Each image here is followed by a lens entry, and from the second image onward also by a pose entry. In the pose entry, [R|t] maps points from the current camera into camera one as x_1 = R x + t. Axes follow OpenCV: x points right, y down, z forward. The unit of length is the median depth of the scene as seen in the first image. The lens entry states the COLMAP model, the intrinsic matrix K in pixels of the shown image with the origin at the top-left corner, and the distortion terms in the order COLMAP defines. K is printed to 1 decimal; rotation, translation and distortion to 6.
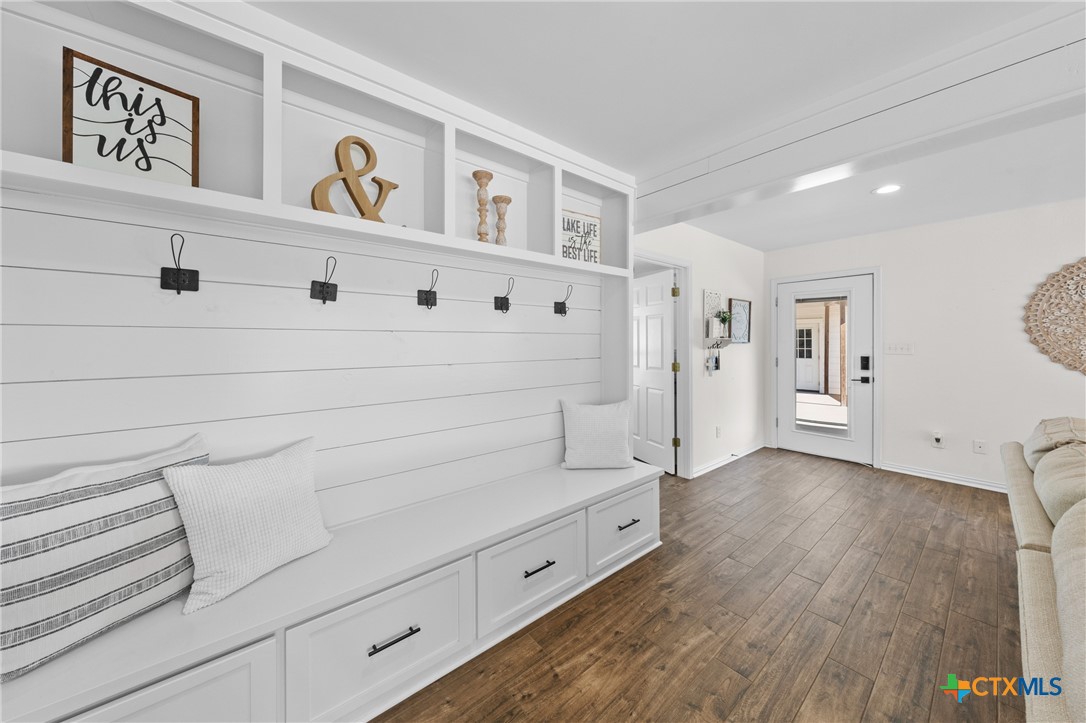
lens RADIAL K [[379.4, 0, 557.2], [0, 379.4, 340.8], [0, 0, 1]] dist [0.000743, -0.000076]
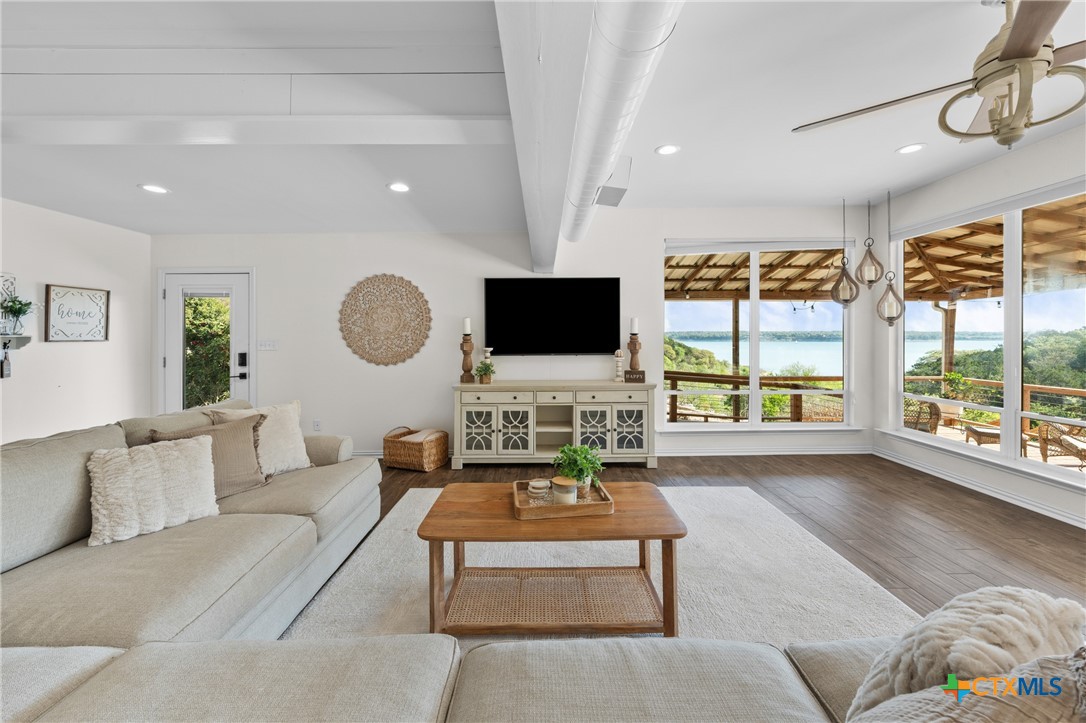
lens RADIAL K [[398.4, 0, 545.2], [0, 398.4, 329.5], [0, 0, 1]] dist [0.000612, -0.000618]
pose [[0.650100, 0.008200, 0.759805, 0.522649], [0.003159, 0.999904, -0.013494, -0.005636], [-0.759842, 0.011172, 0.650011, -0.322493]]
